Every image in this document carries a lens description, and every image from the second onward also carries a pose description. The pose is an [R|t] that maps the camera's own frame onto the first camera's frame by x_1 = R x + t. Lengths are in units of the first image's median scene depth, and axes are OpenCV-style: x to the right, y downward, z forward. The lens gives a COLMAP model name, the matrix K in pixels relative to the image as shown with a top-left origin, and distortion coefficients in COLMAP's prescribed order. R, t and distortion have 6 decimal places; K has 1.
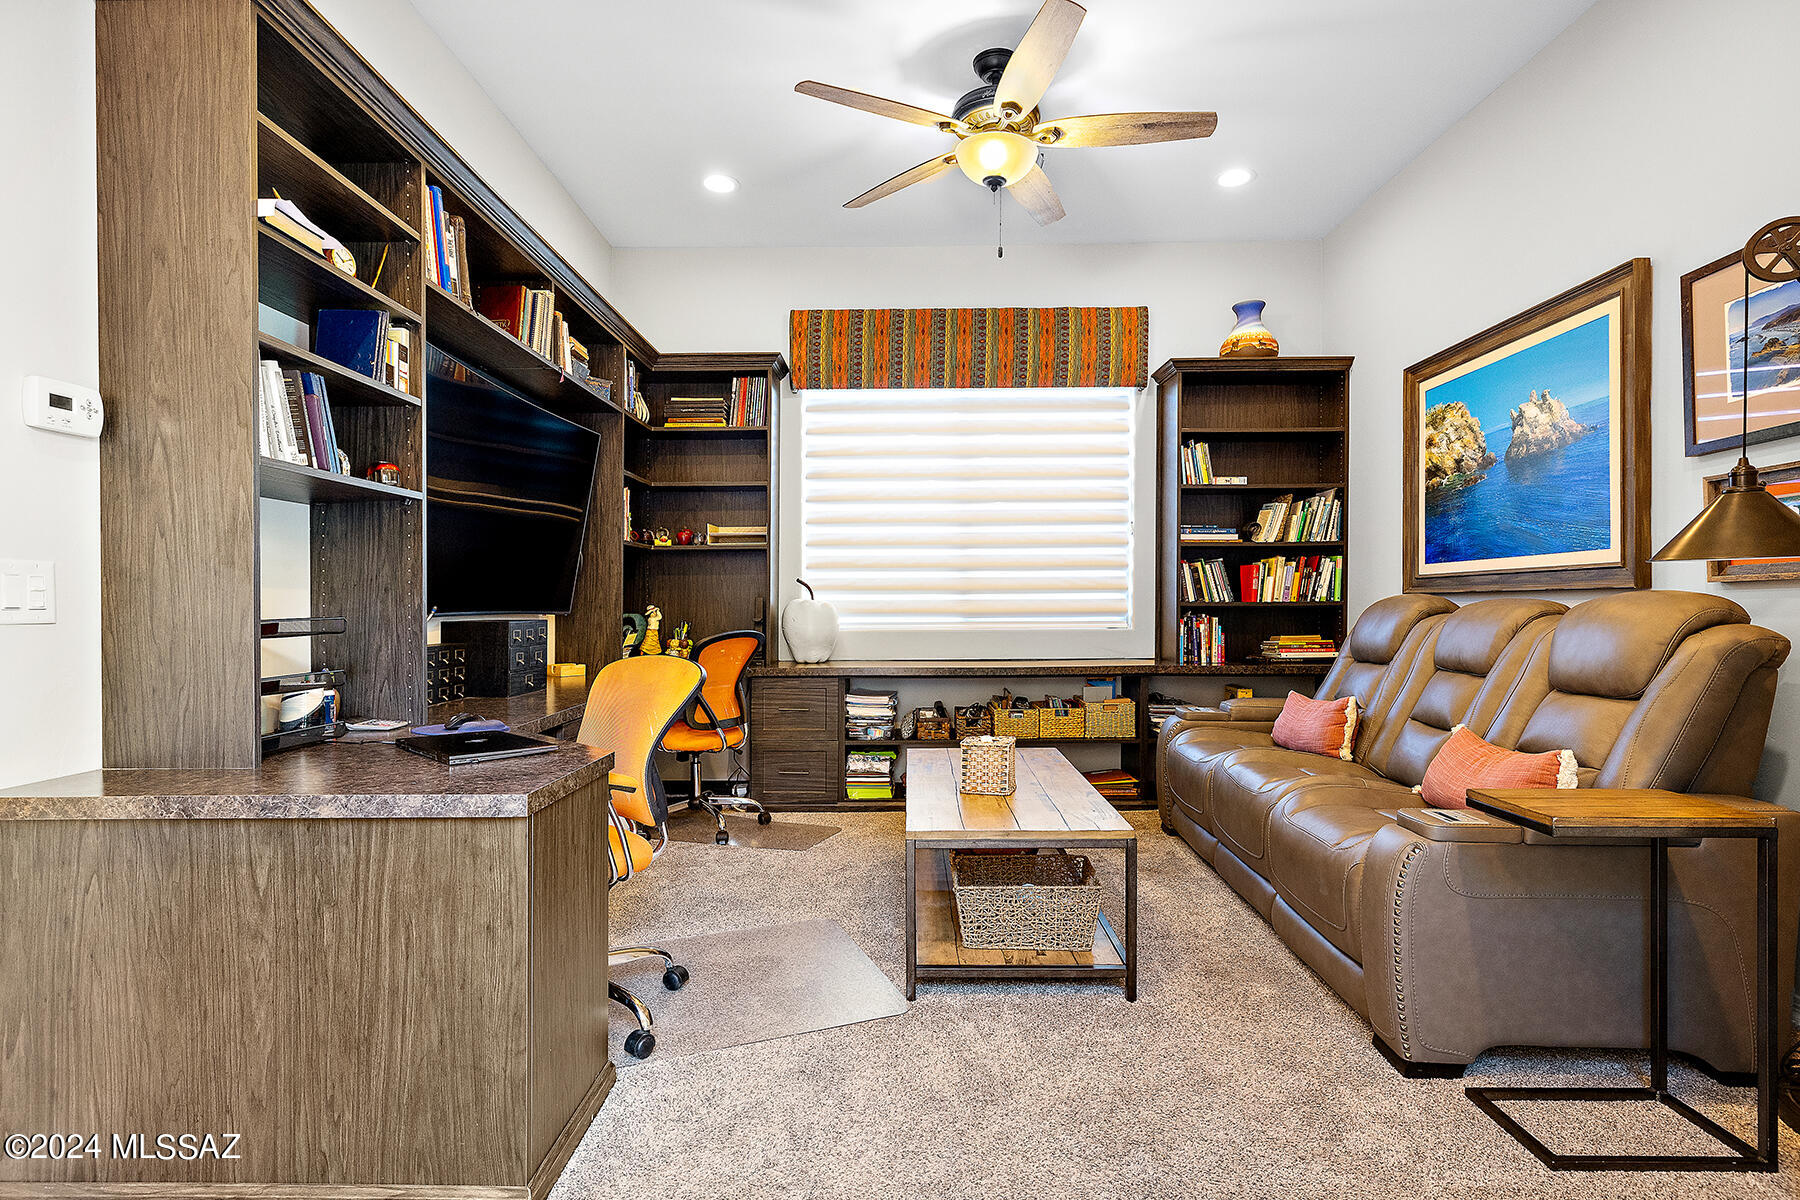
lens RADIAL K [[877.6, 0, 907.1], [0, 877.6, 615.0], [0, 0, 1]] dist [0.002593, 0.001138]
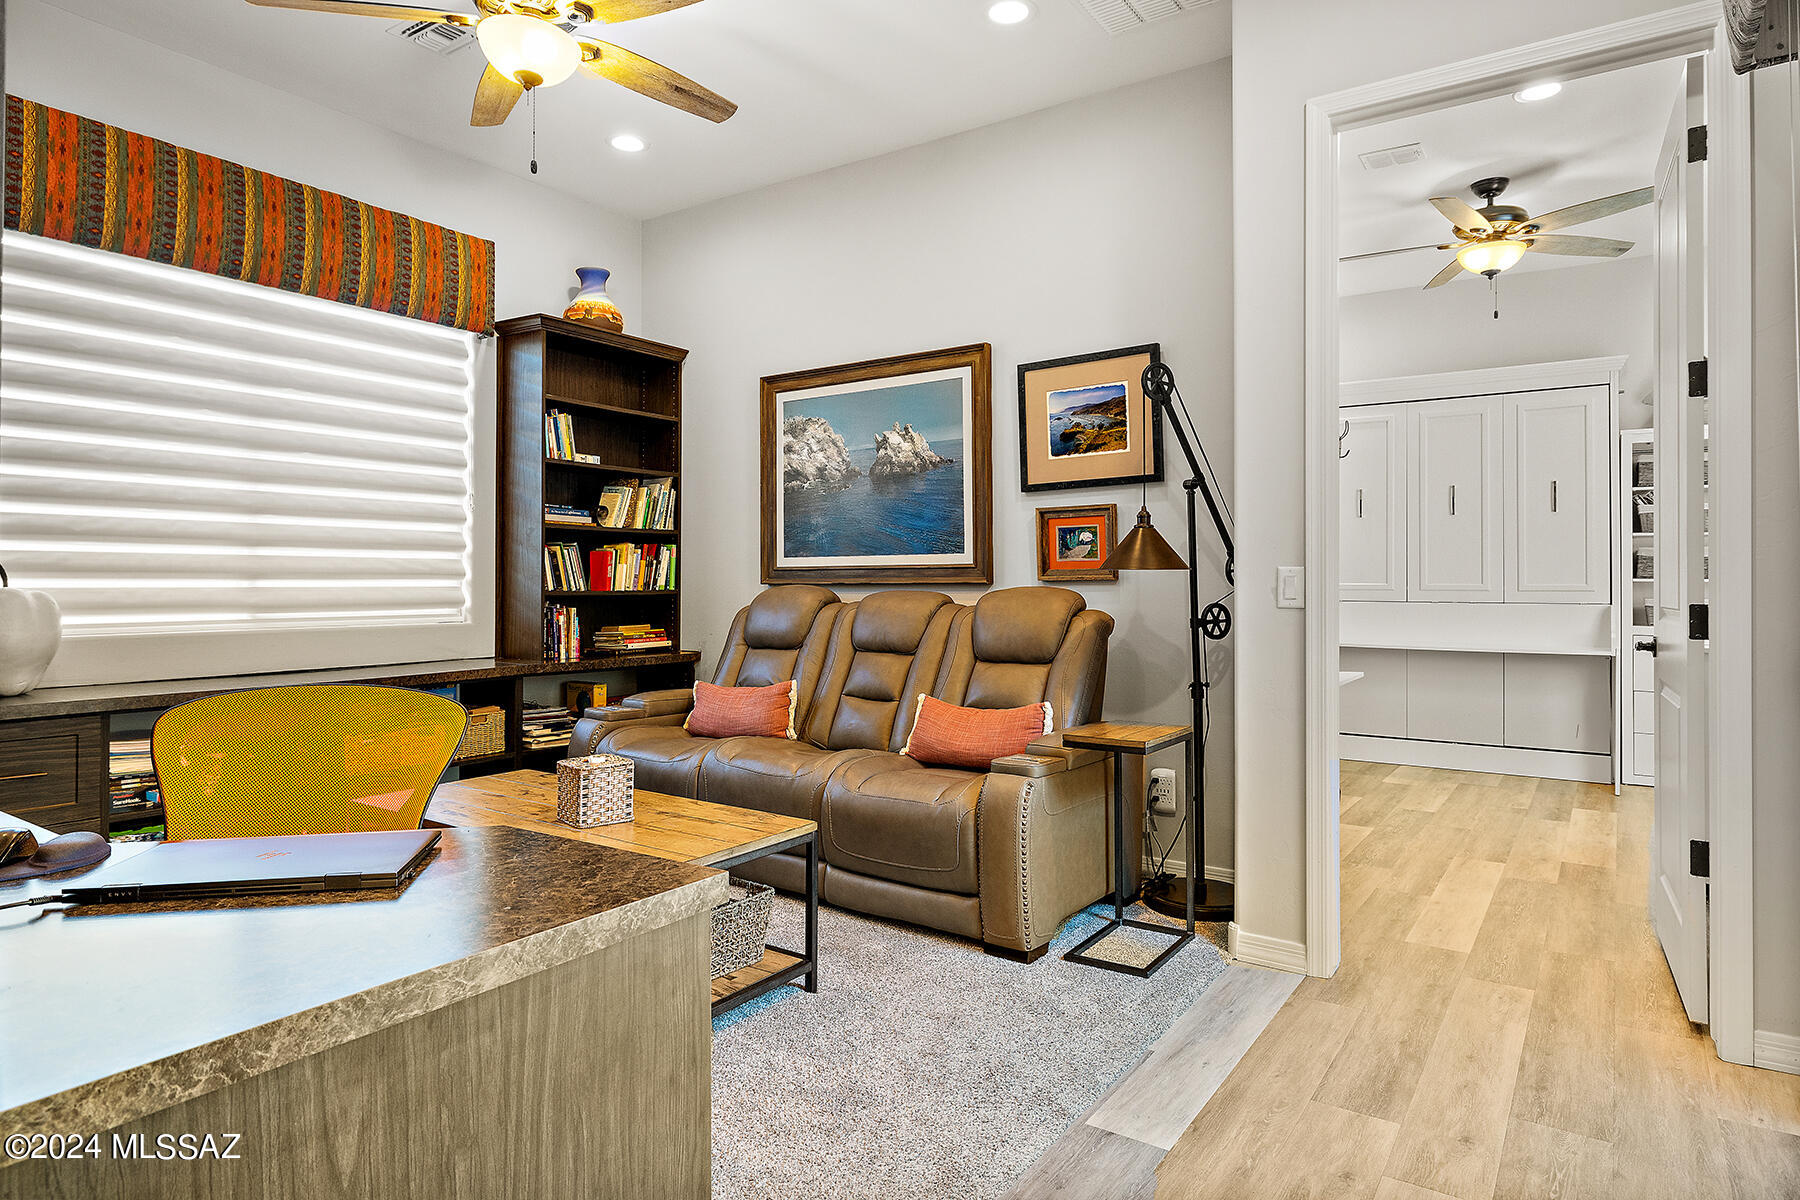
lens RADIAL K [[1026.6, 0, 900.0], [0, 1026.6, 586.9], [0, 0, 1]] dist [-0.001734, 0.000827]
pose [[0.567081, 0.002639, 0.823658, -0.398686], [0.007221, 0.999941, -0.008175, -0.009531], [-0.823631, 0.010583, 0.567028, 0.148187]]
